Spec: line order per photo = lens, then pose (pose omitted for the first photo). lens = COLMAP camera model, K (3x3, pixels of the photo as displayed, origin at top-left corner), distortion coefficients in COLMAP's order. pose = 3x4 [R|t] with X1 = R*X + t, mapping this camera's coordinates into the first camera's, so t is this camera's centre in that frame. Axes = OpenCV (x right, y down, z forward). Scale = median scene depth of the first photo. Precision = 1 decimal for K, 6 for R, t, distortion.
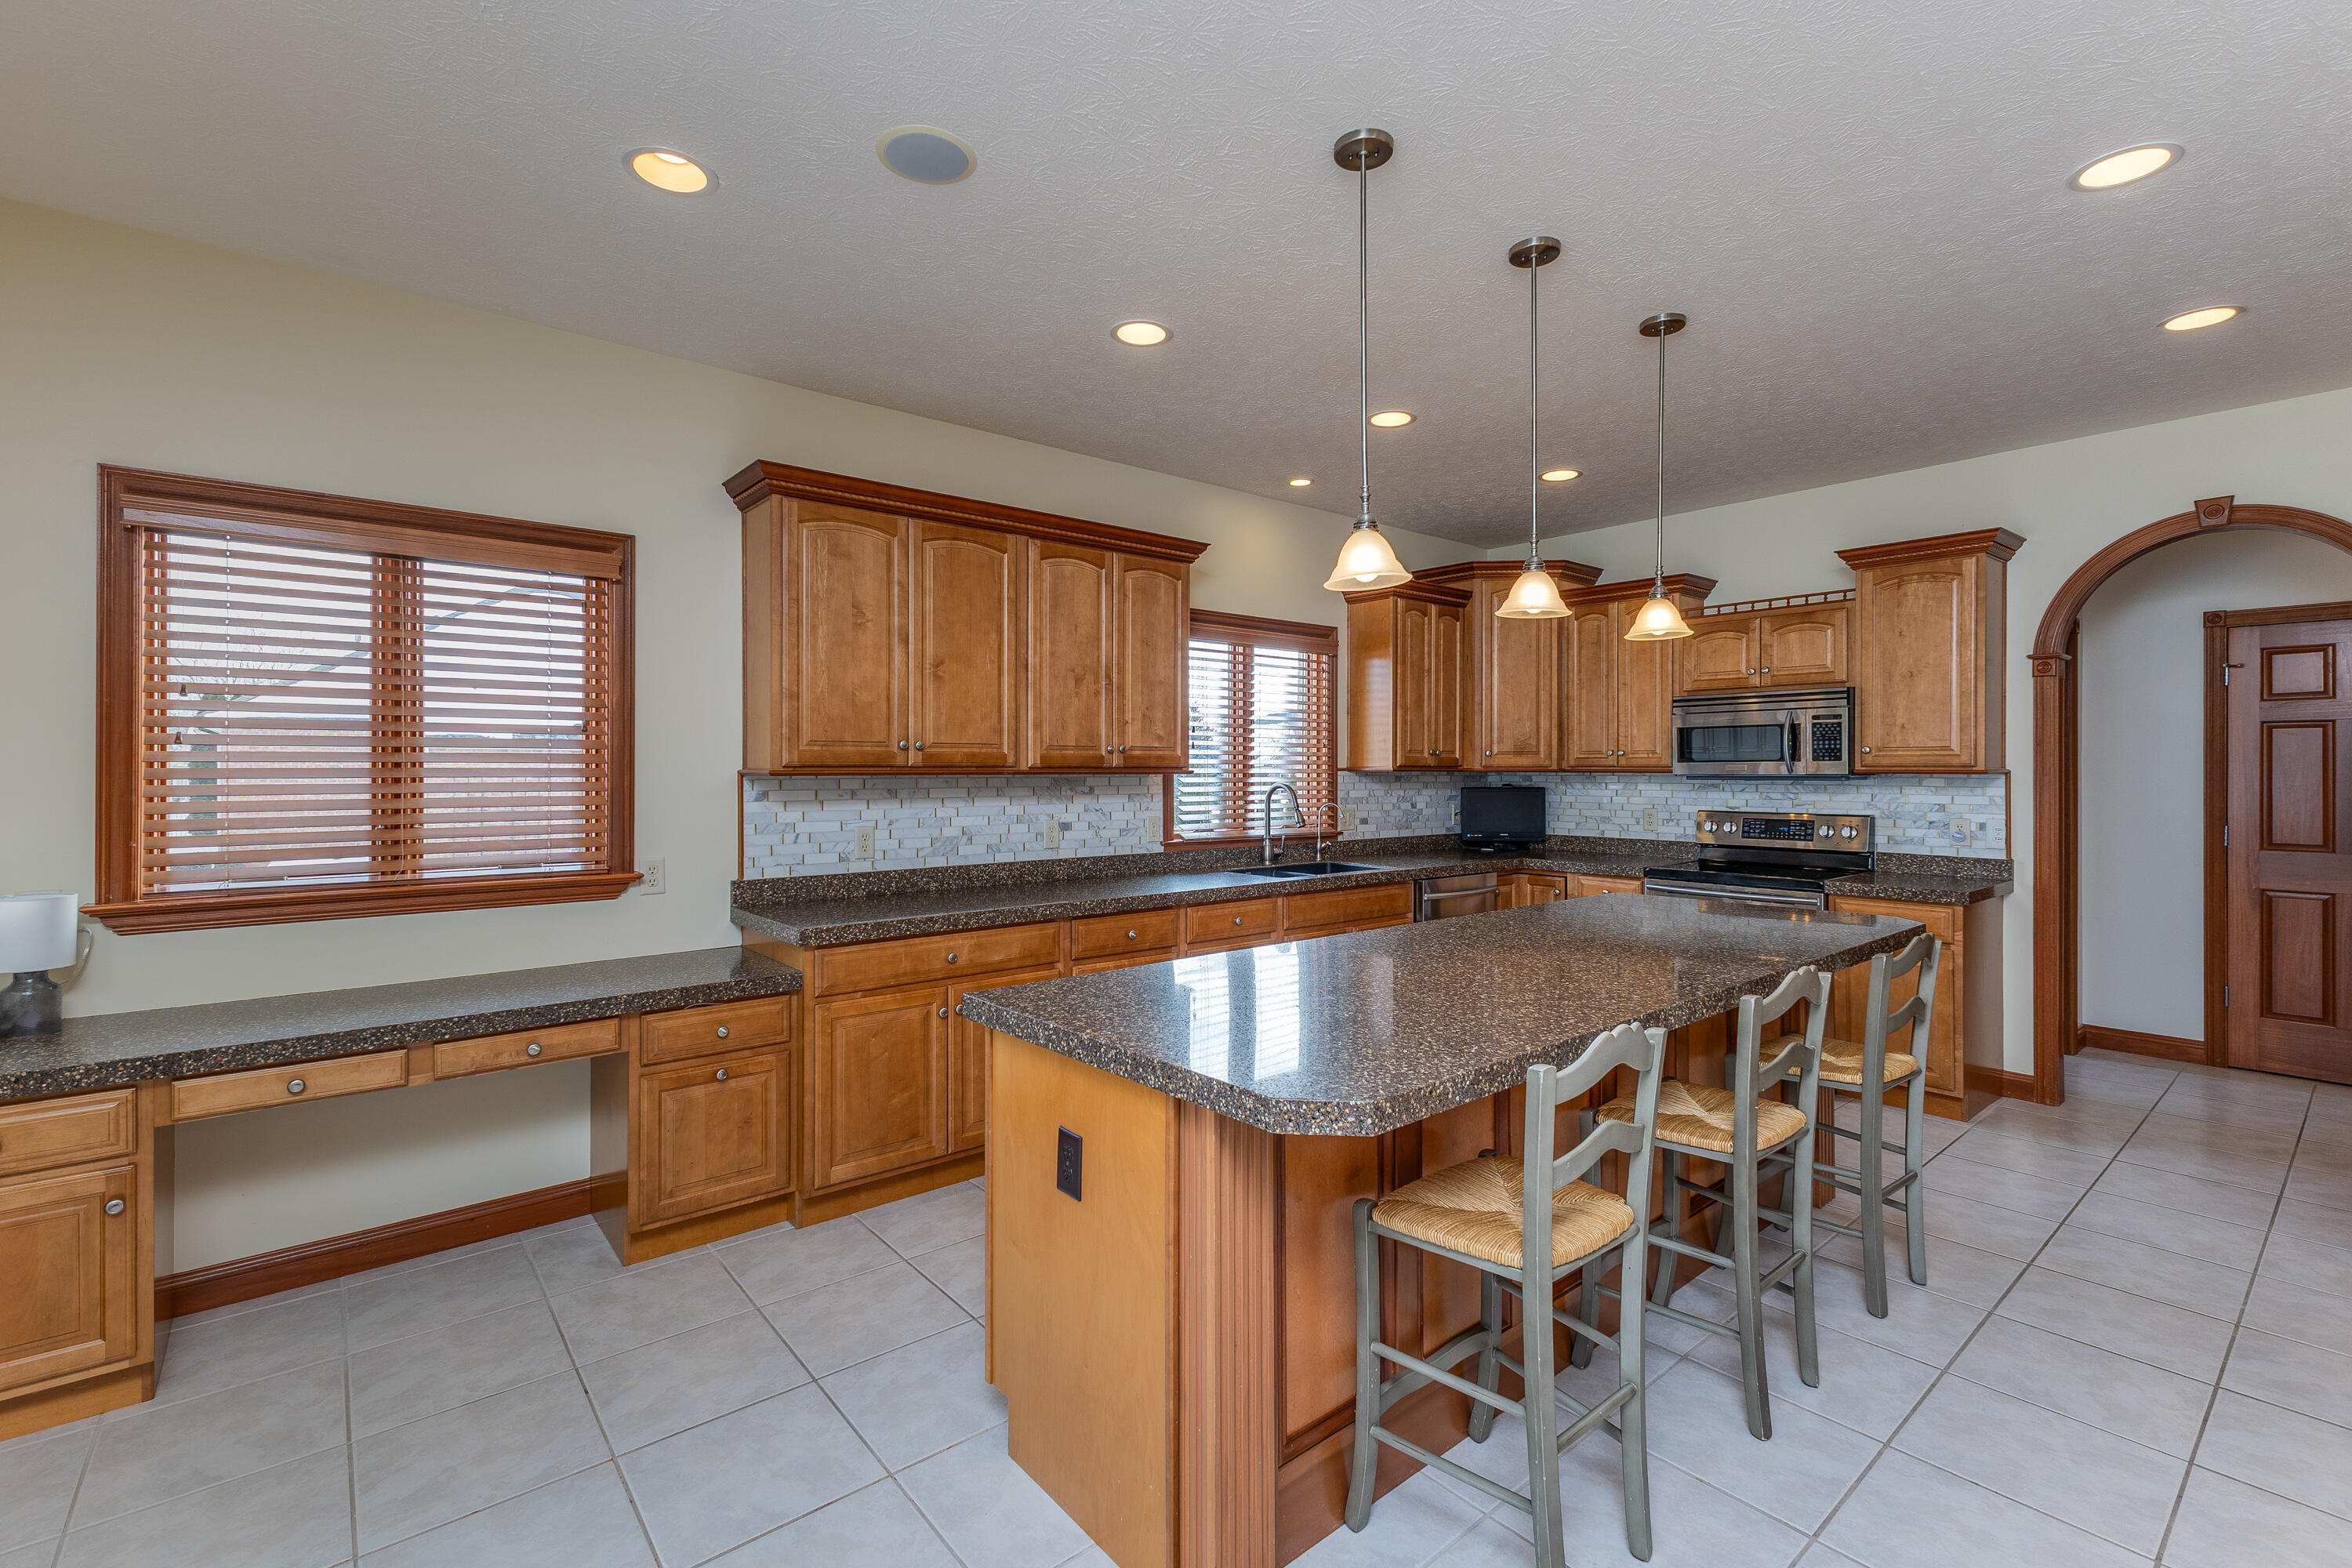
lens RADIAL K [[1033.3, 0, 1138.9], [0, 1033.3, 764.8], [0, 0, 1]] dist [0.013815, -0.003252]
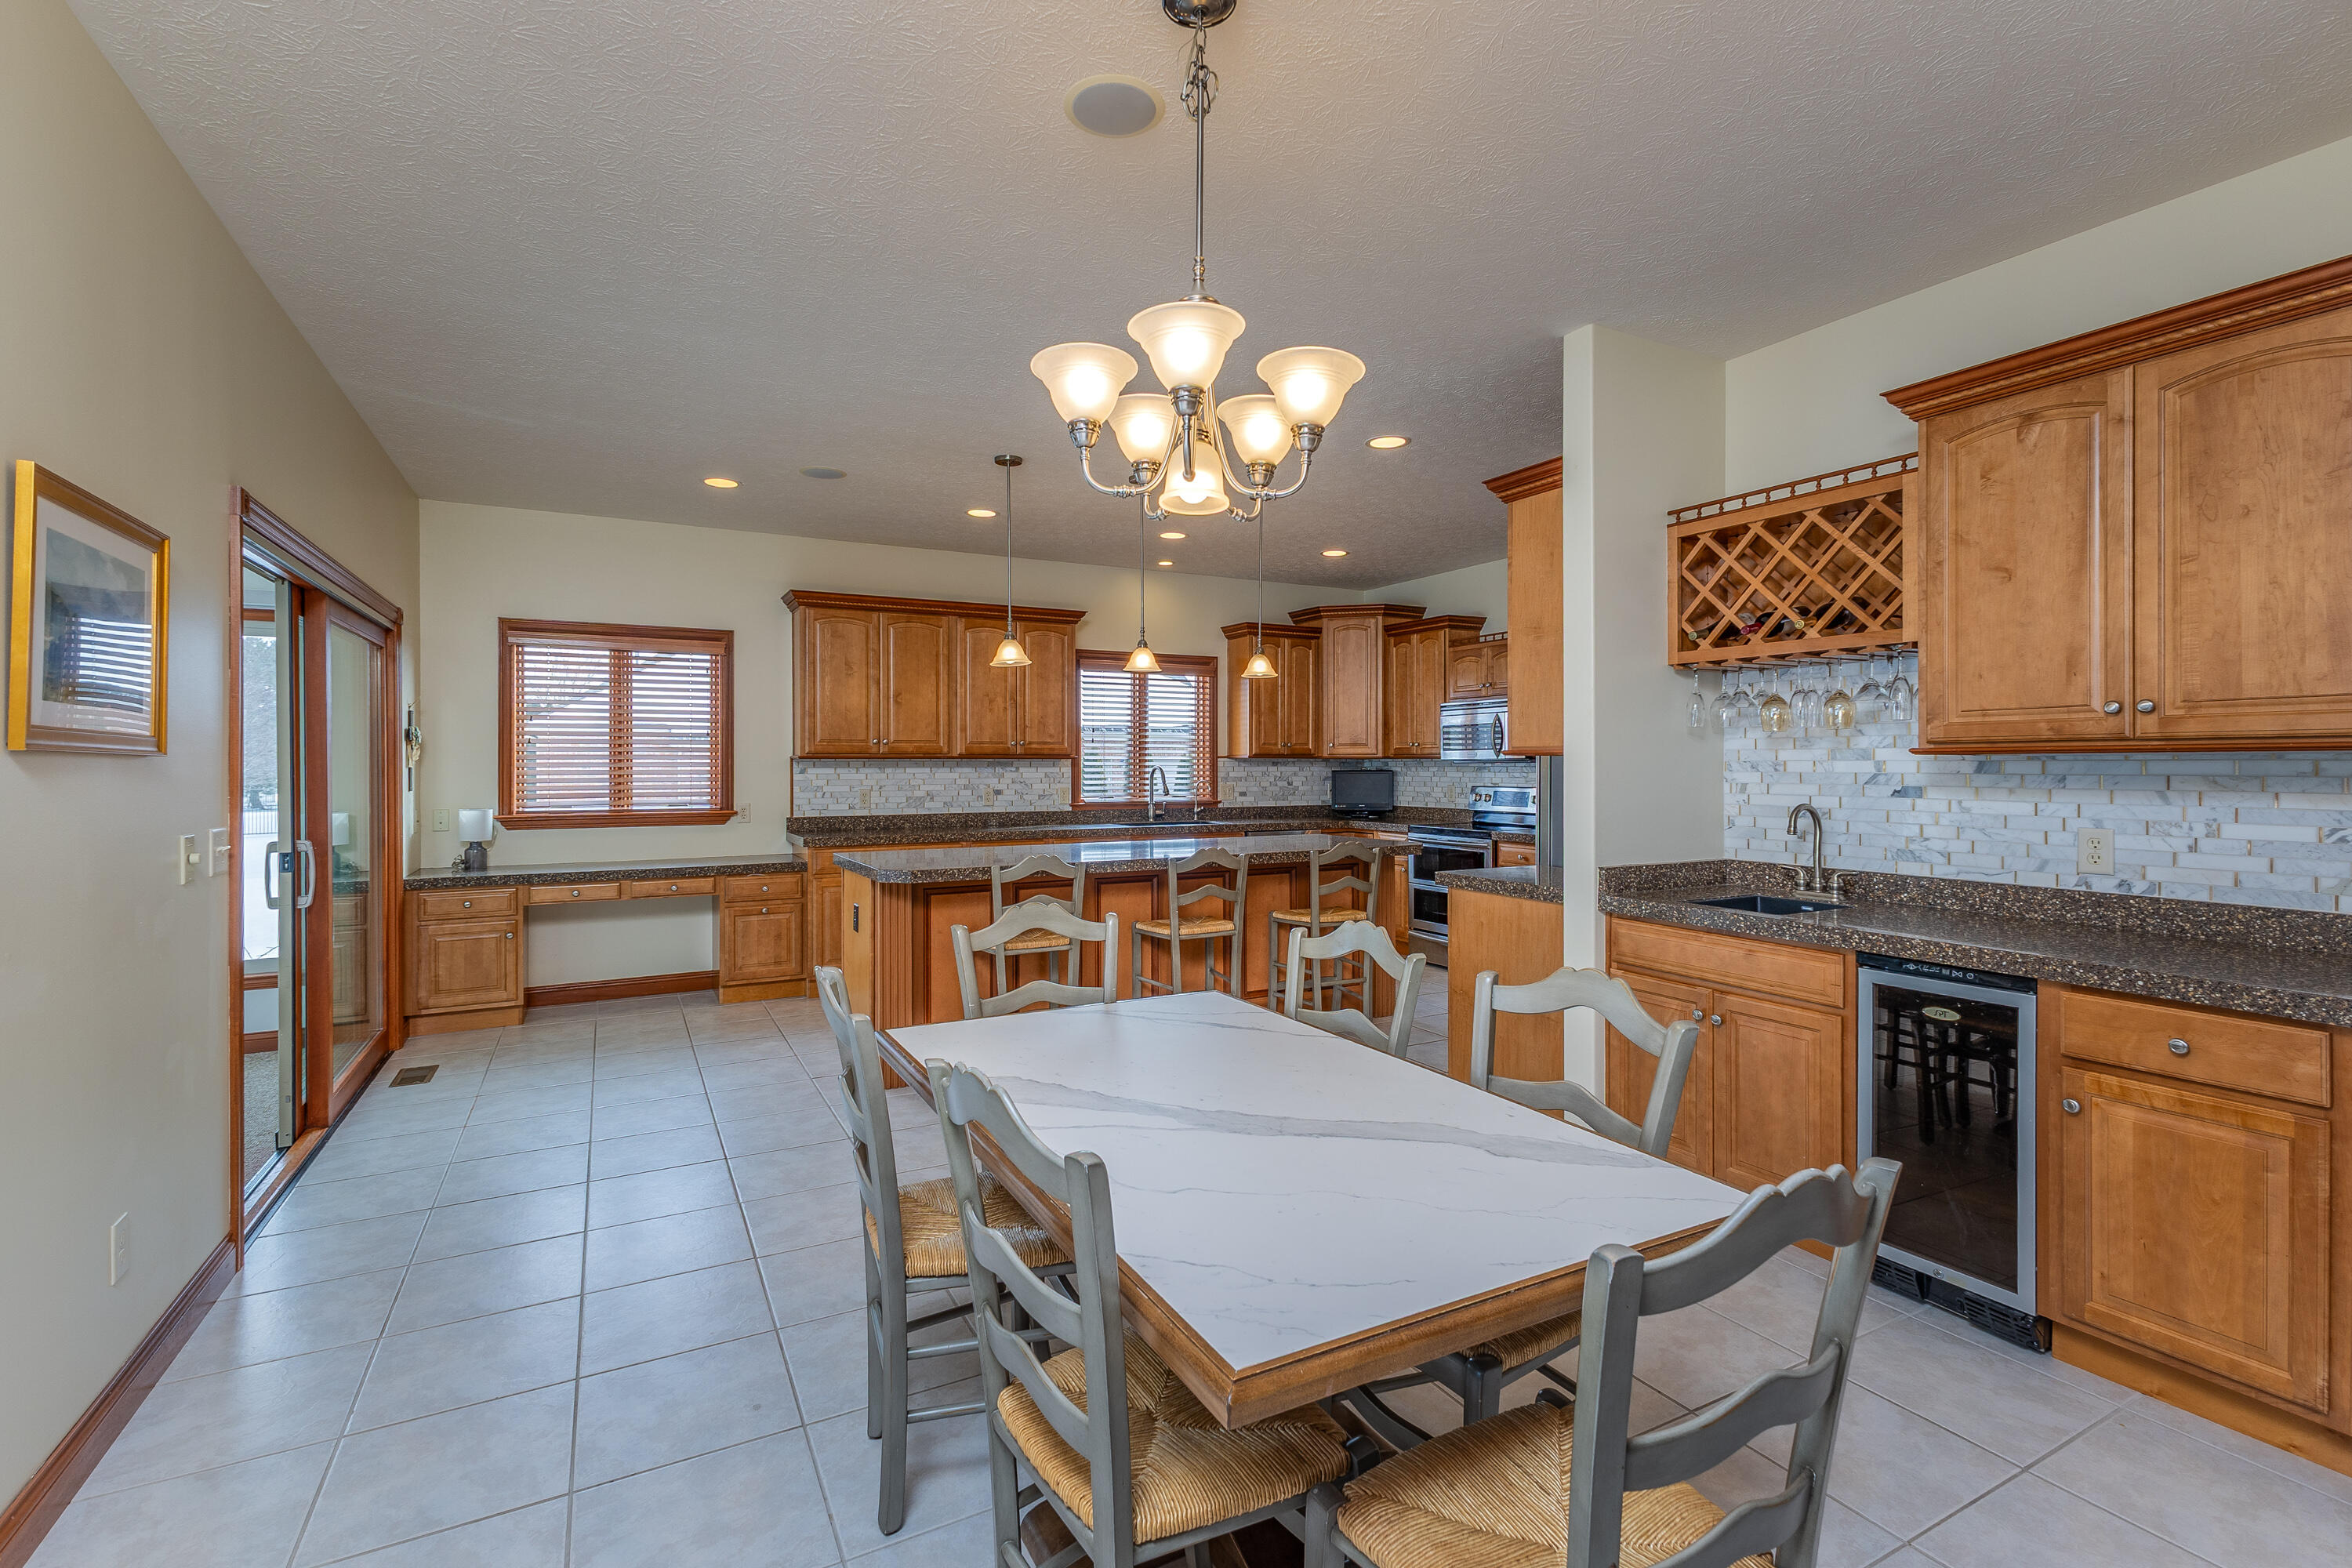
lens RADIAL K [[1033.3, 0, 1119.5], [0, 1033.3, 763.1], [0, 0, 1]] dist [0.013815, -0.003252]
pose [[0.977566, -0.000896, -0.210630, 0.482248], [0.001580, 0.999994, 0.003079, 0.011257], [0.210626, -0.003343, 0.977561, -0.559209]]
